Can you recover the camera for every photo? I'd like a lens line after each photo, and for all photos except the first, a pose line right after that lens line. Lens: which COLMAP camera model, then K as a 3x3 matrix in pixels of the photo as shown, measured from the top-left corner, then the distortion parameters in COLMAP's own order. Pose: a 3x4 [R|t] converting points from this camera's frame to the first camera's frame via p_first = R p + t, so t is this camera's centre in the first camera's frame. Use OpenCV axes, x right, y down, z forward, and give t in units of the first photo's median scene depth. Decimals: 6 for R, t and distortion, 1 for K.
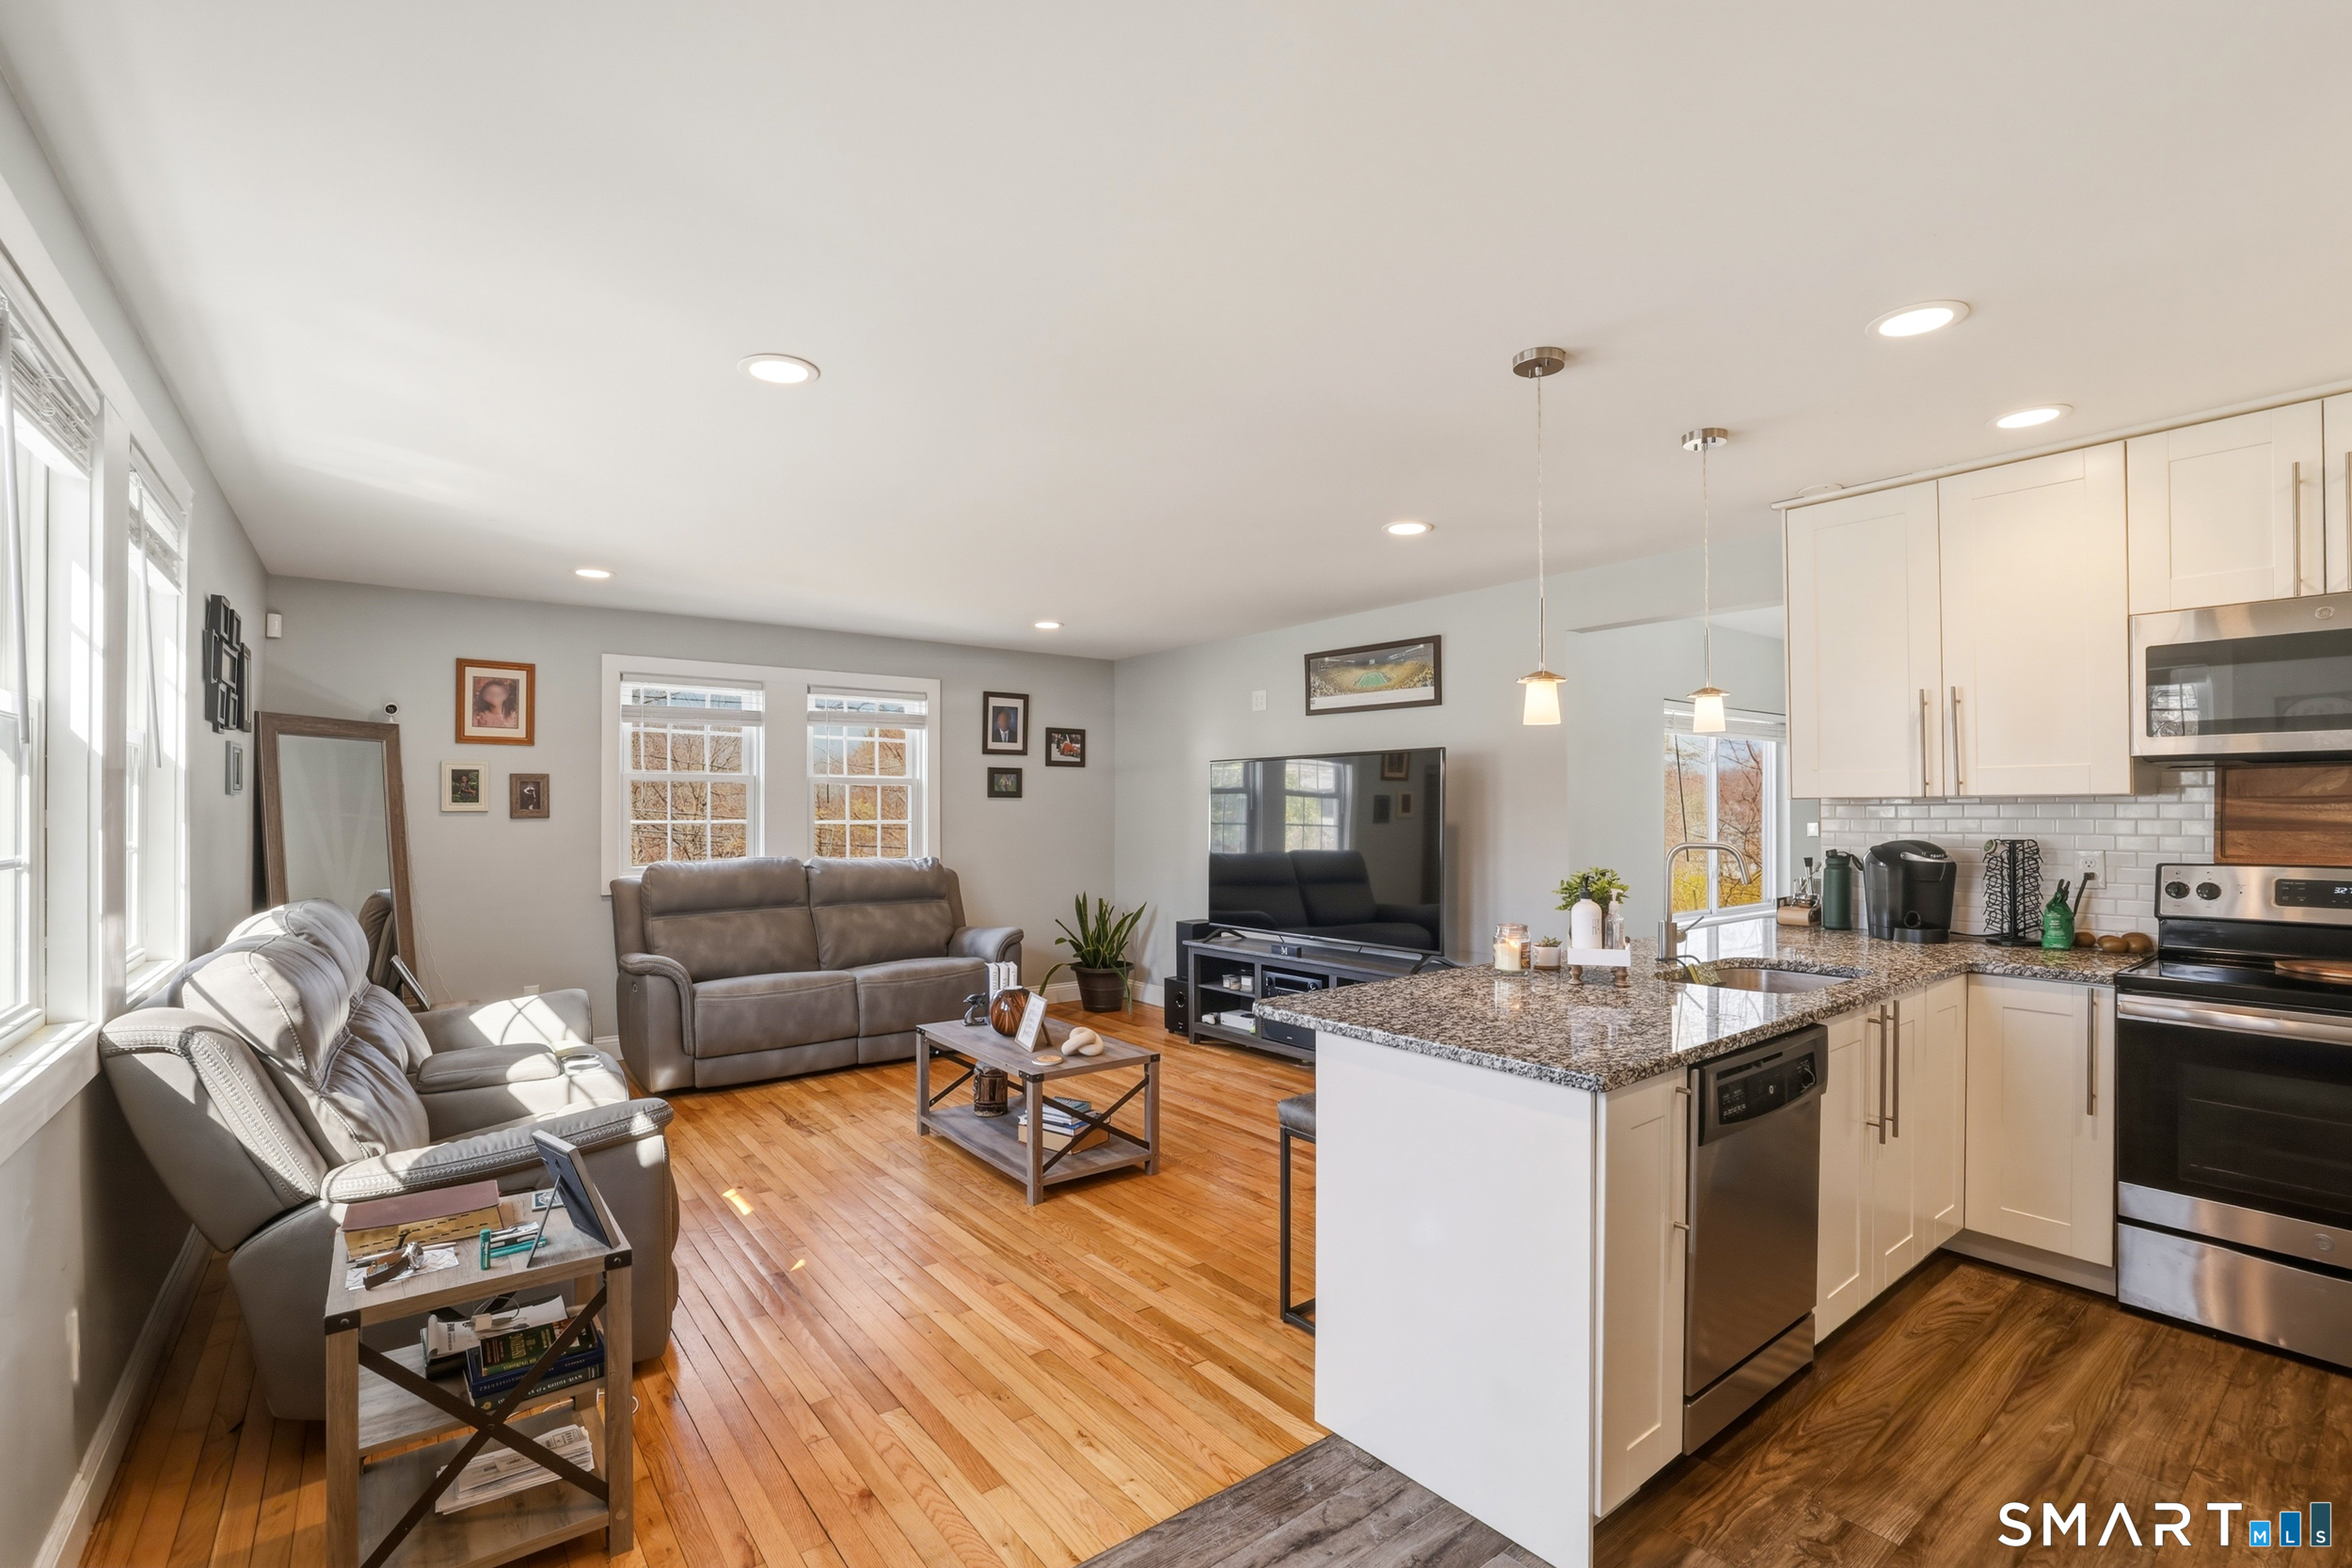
lens RADIAL K [[1015.7, 0, 1181.2], [0, 1015.7, 802.2], [0, 0, 1]] dist [-0.029077, 0.005943]
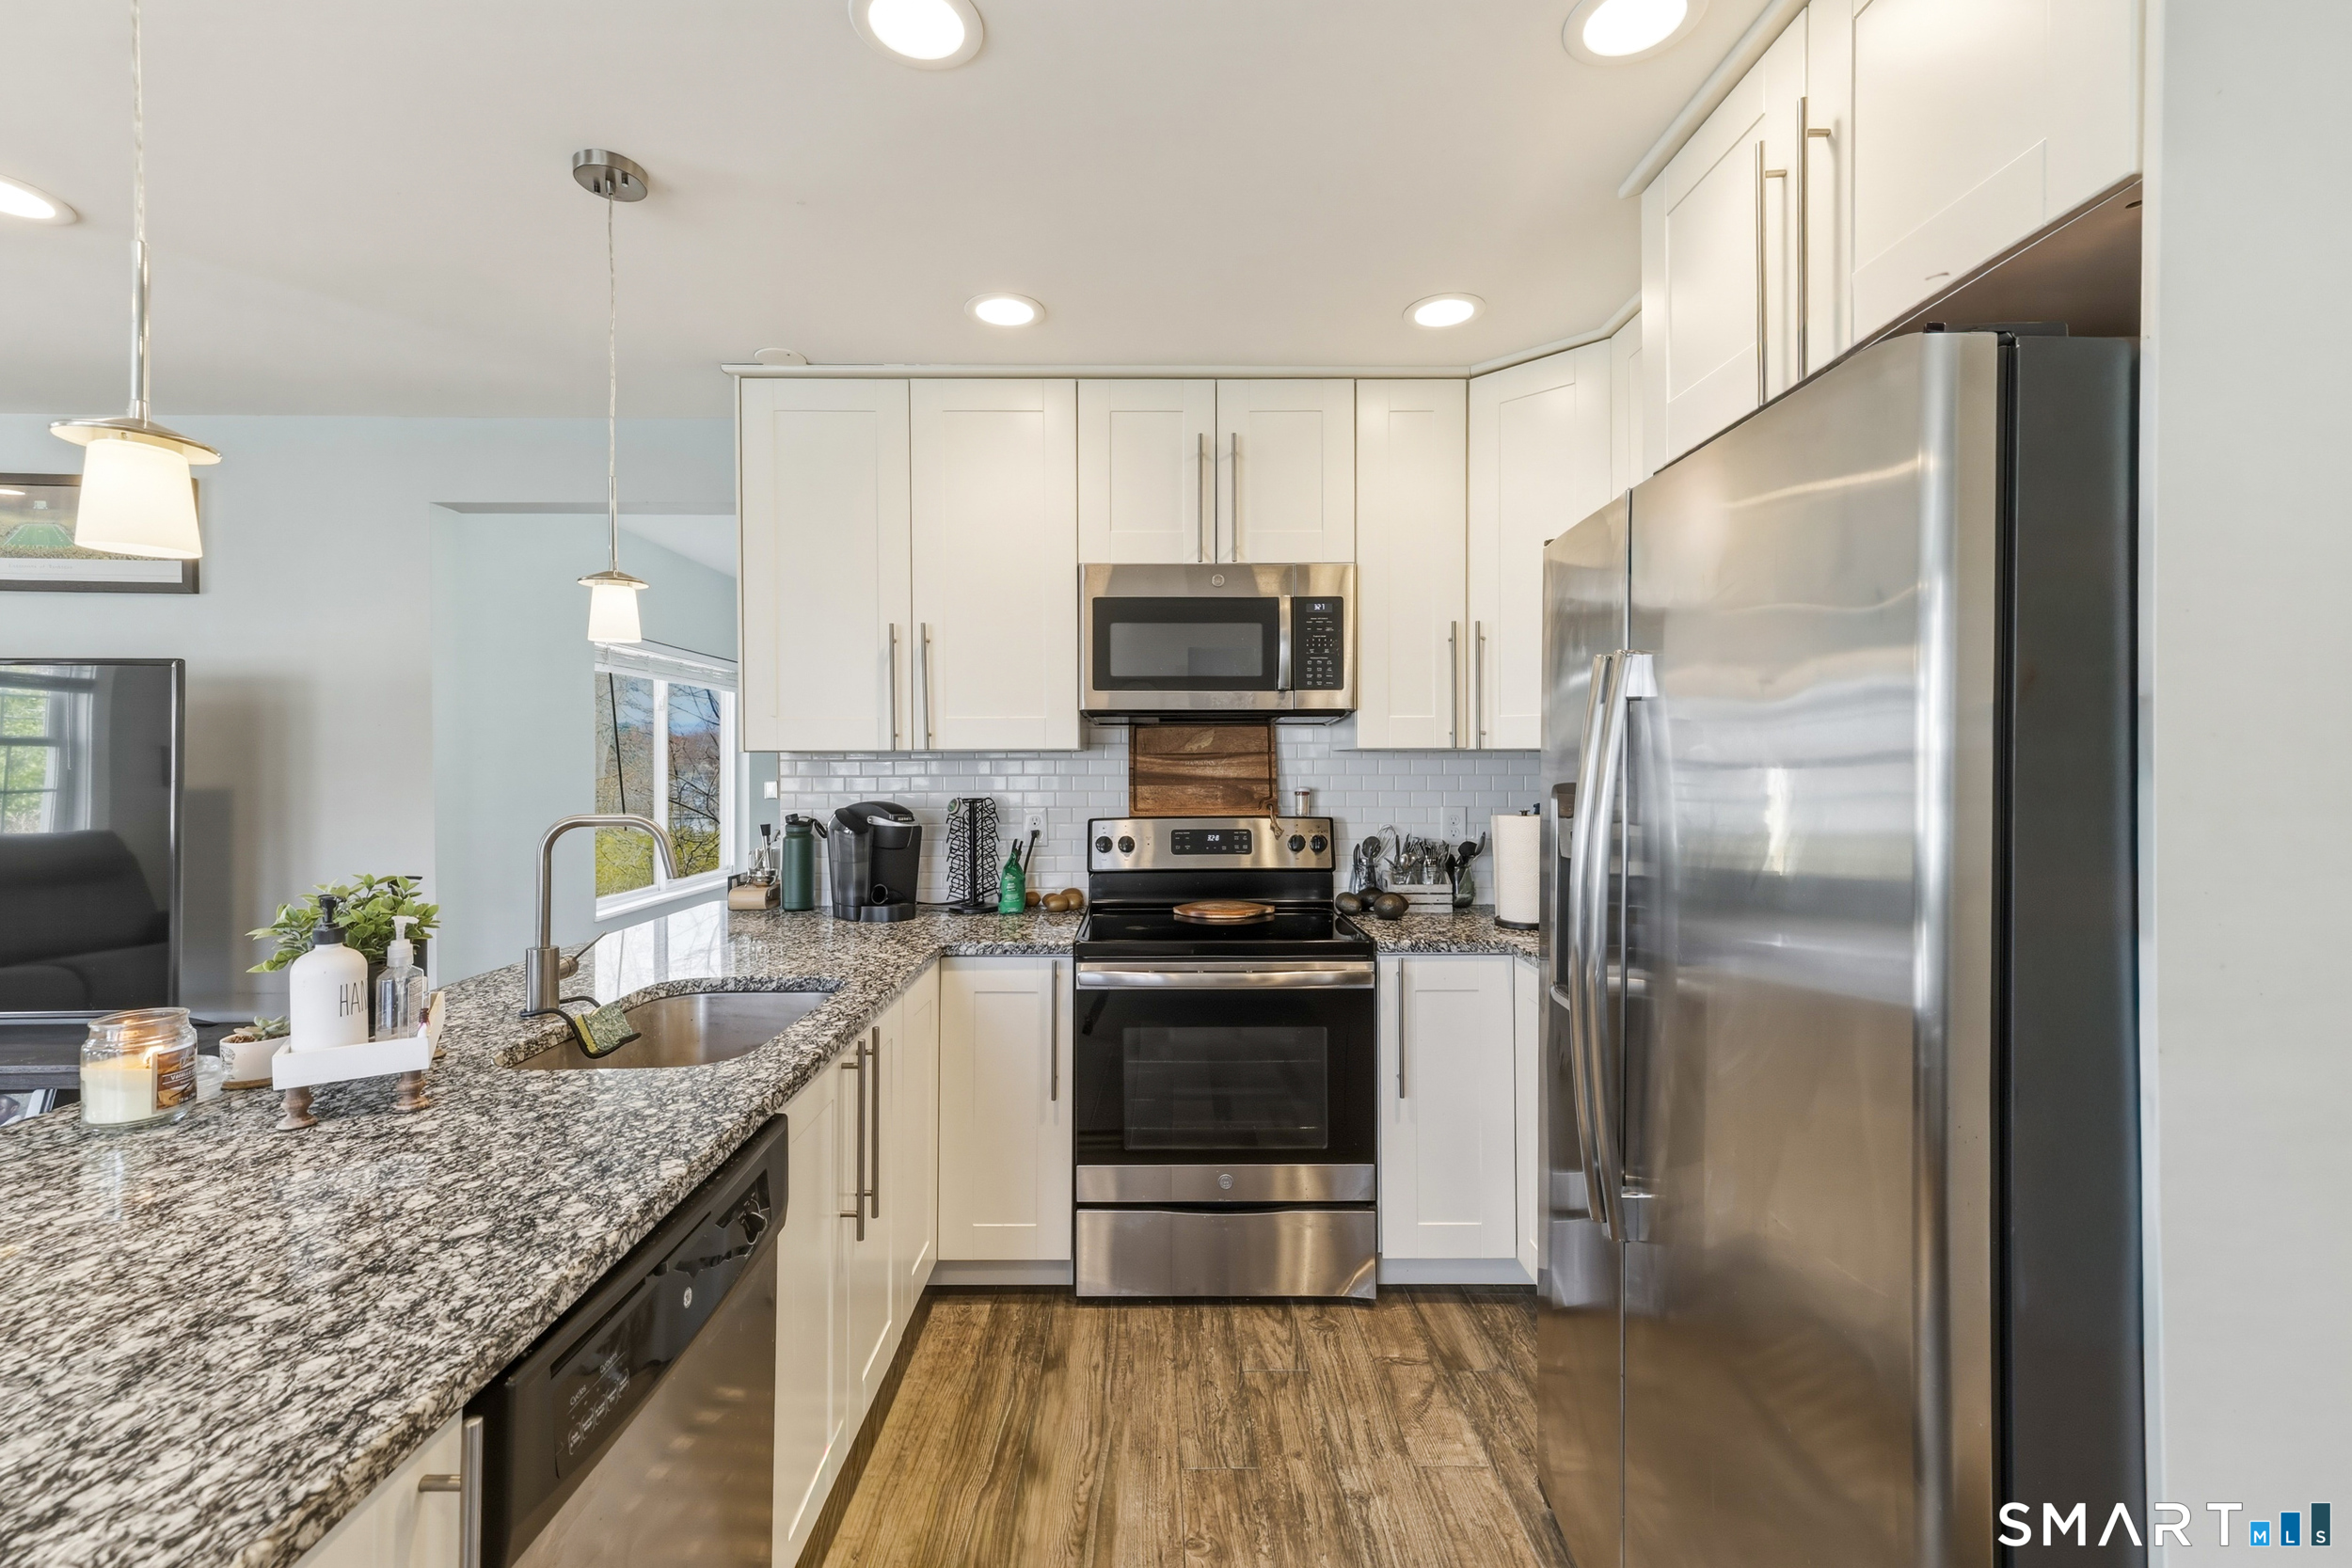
lens RADIAL K [[988.9, 0, 1164.8], [0, 988.9, 775.3], [0, 0, 1]] dist [0.011073, 0.000236]
pose [[0.593019, -0.003561, 0.805180, 0.205652], [-0.007627, 0.999921, 0.010040, 0.006260], [-0.805152, -0.012095, 0.592945, 0.320850]]
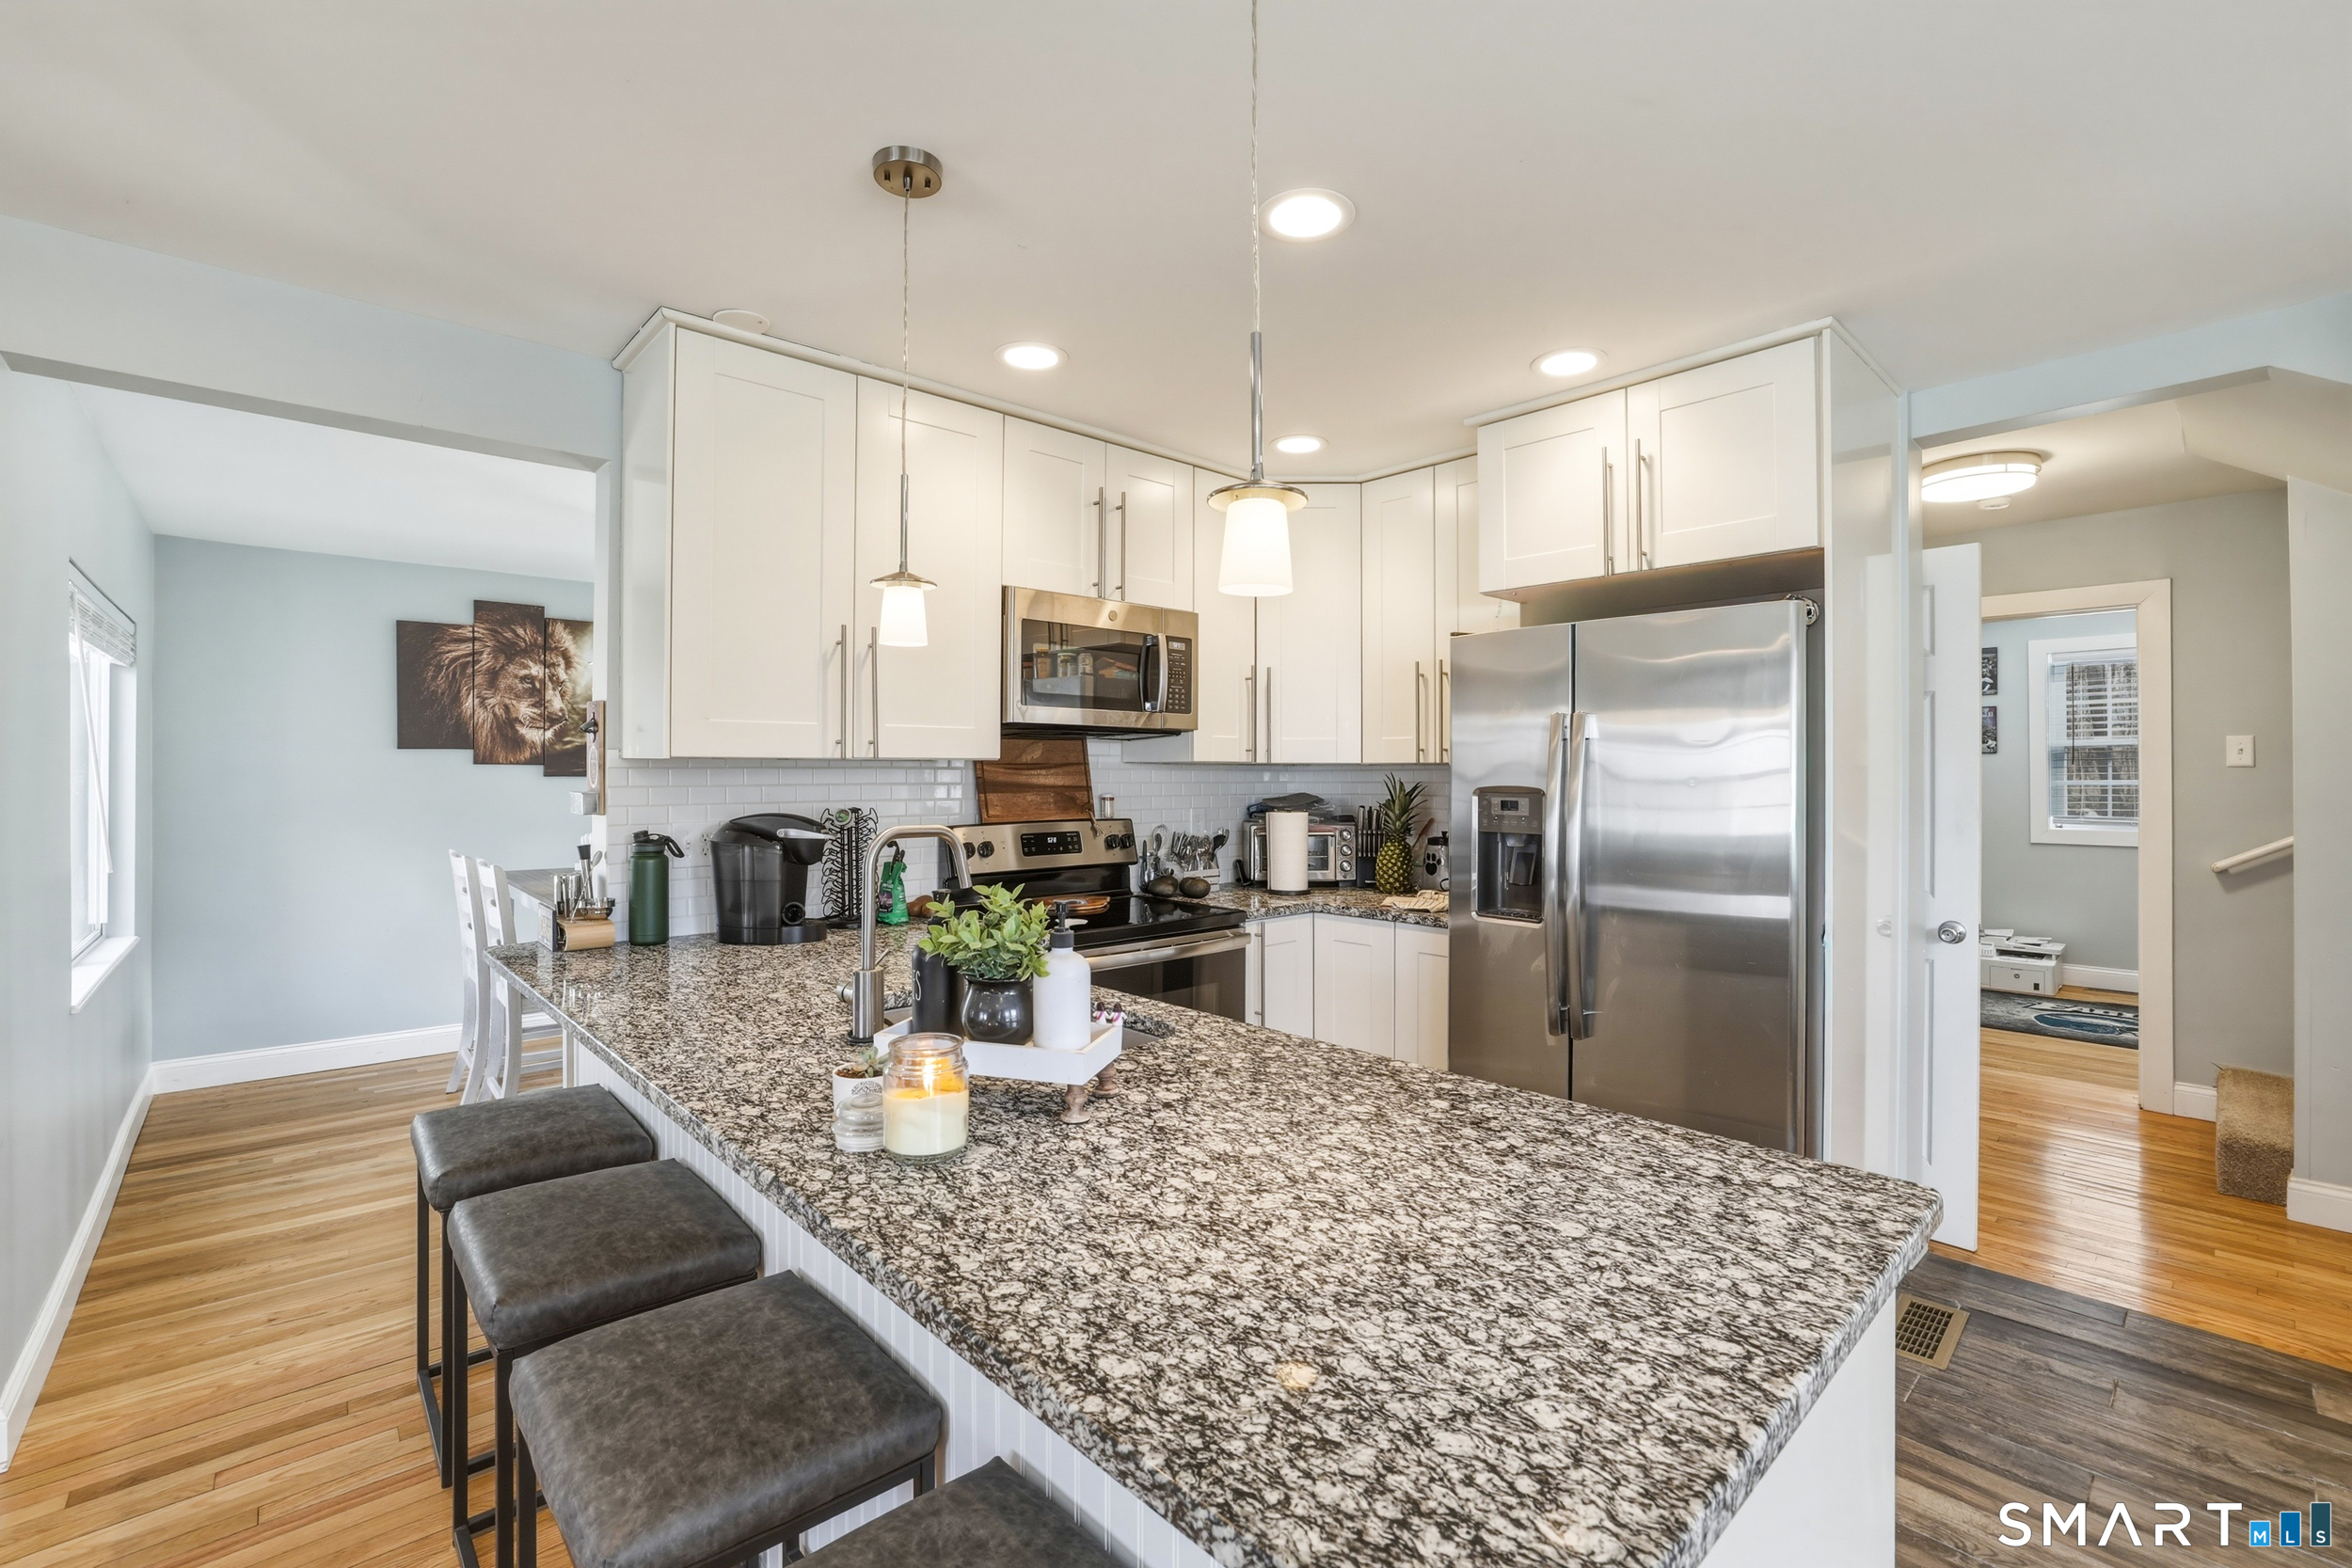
lens RADIAL K [[1015.7, 0, 1187.8], [0, 1015.7, 774.9], [0, 0, 1]] dist [-0.029077, 0.005943]
pose [[-0.097775, 0.003685, 0.995202, -0.088945], [-0.009986, 0.999939, -0.004683, 0.009820], [-0.995158, -0.010396, -0.097732, 0.802643]]
